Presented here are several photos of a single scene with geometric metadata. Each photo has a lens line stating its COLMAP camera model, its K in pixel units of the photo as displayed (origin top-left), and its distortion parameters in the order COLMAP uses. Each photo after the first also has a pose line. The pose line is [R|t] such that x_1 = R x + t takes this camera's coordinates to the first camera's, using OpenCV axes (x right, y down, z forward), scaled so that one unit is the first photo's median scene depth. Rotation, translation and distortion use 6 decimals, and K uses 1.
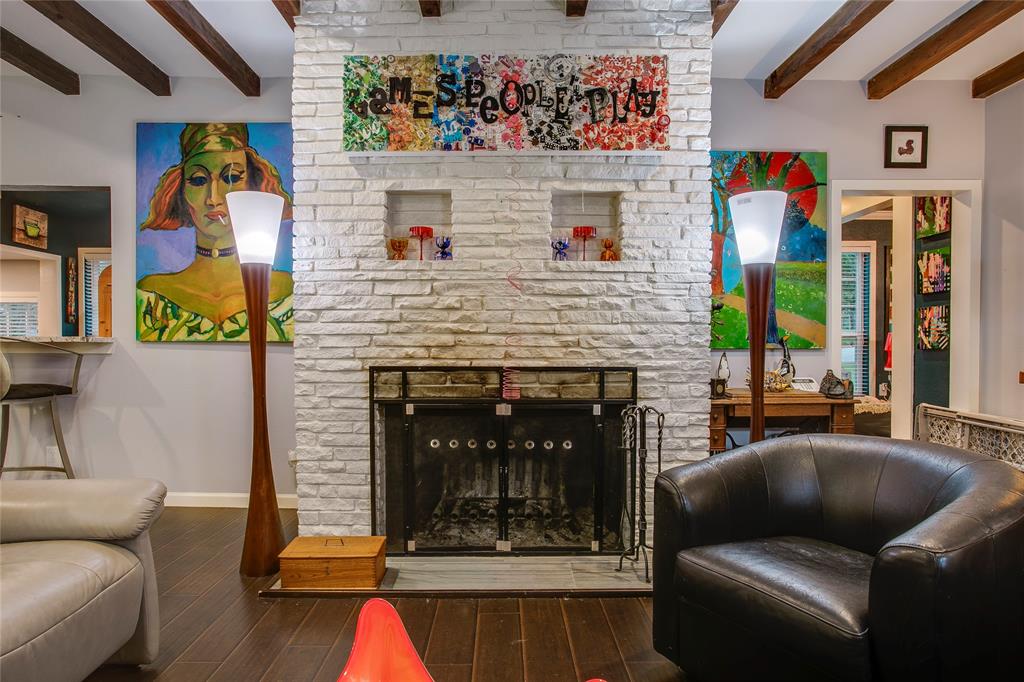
lens RADIAL K [[583.8, 0, 511.9], [0, 583.8, 358.2], [0, 0, 1]] dist [-0.033453, 0.000533]
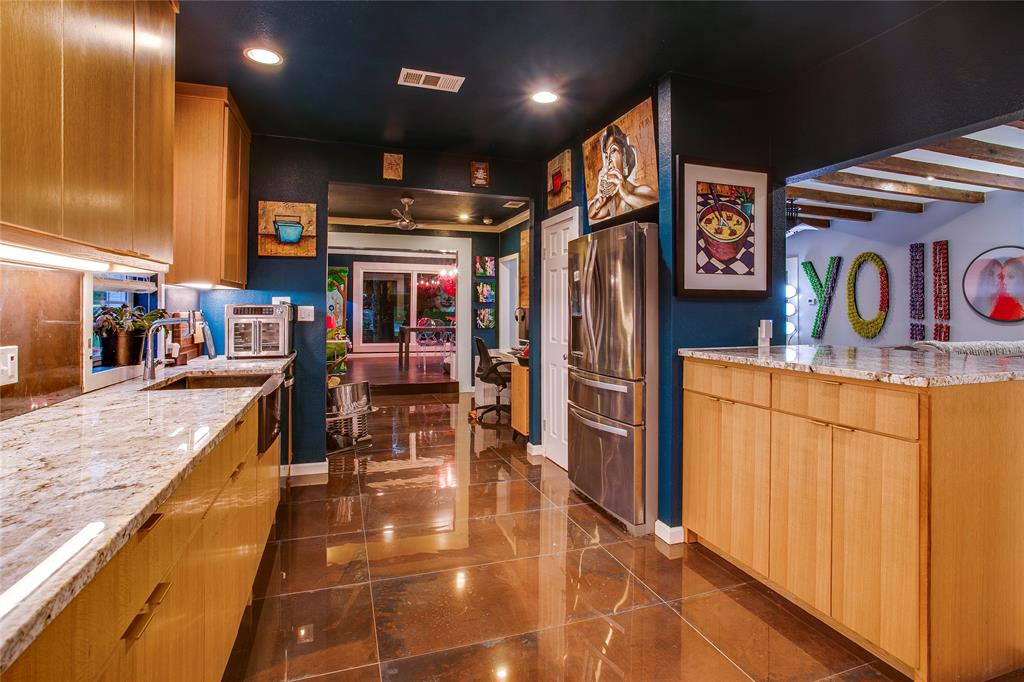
lens RADIAL K [[524.5, 0, 532.2], [0, 524.5, 308.8], [0, 0, 1]] dist [-0.023563, 0.001144]
pose [[-0.319893, 0.002326, 0.947451, -1.388989], [0.018985, 0.999812, 0.003956, -0.108548], [-0.947264, 0.019253, -0.319877, 1.689863]]
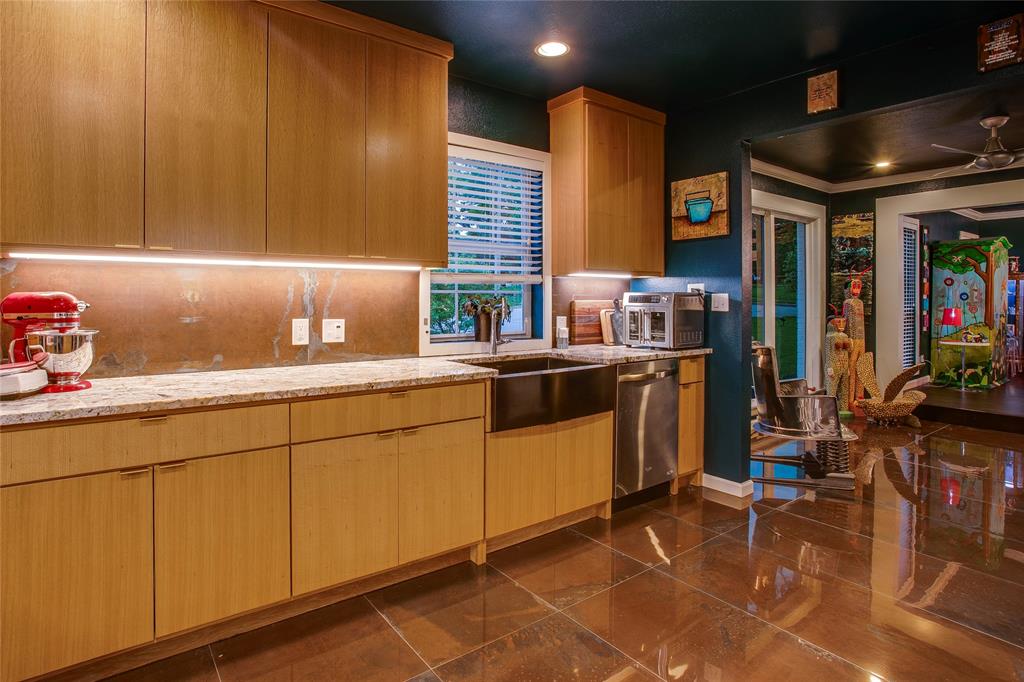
lens RADIAL K [[545.2, 0, 475.1], [0, 545.2, 297.9], [0, 0, 1]] dist [-0.054314, 0.030953]
pose [[0.826946, 0.002670, 0.562275, -1.102661], [0.010181, 0.999754, -0.019721, -0.096474], [-0.562190, 0.022033, 0.826715, 1.231304]]
